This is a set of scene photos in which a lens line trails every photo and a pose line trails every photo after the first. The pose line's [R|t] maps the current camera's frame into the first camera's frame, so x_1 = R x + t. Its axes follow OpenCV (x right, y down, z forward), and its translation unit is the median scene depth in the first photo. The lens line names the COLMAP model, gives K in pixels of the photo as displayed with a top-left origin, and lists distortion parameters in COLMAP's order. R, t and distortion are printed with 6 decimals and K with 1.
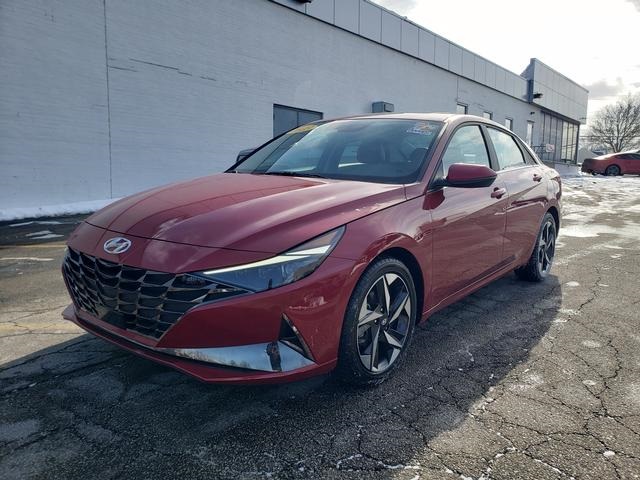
lens RADIAL K [[501.9, 0, 325.0], [0, 501.9, 235.4], [0, 0, 1]] dist [0.012099, 0.017976]
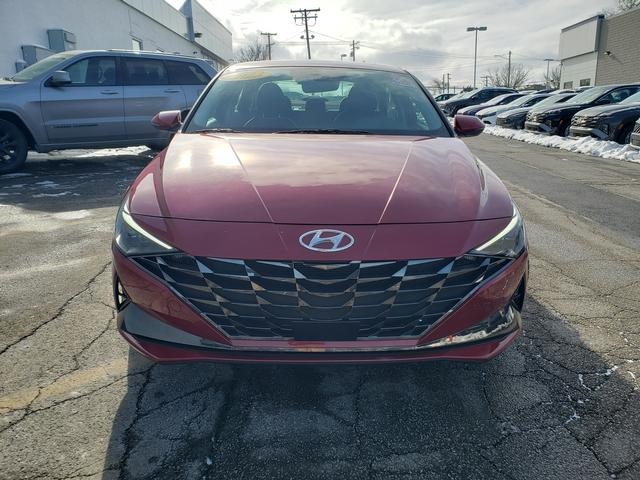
lens RADIAL K [[501.9, 0, 323.7], [0, 501.9, 245.9], [0, 0, 1]] dist [0.012099, 0.017976]
pose [[0.762706, -0.187607, 0.618937, -0.136282], [0.102961, 0.980020, 0.170178, -0.015455], [-0.638497, -0.066069, 0.766783, 0.064449]]
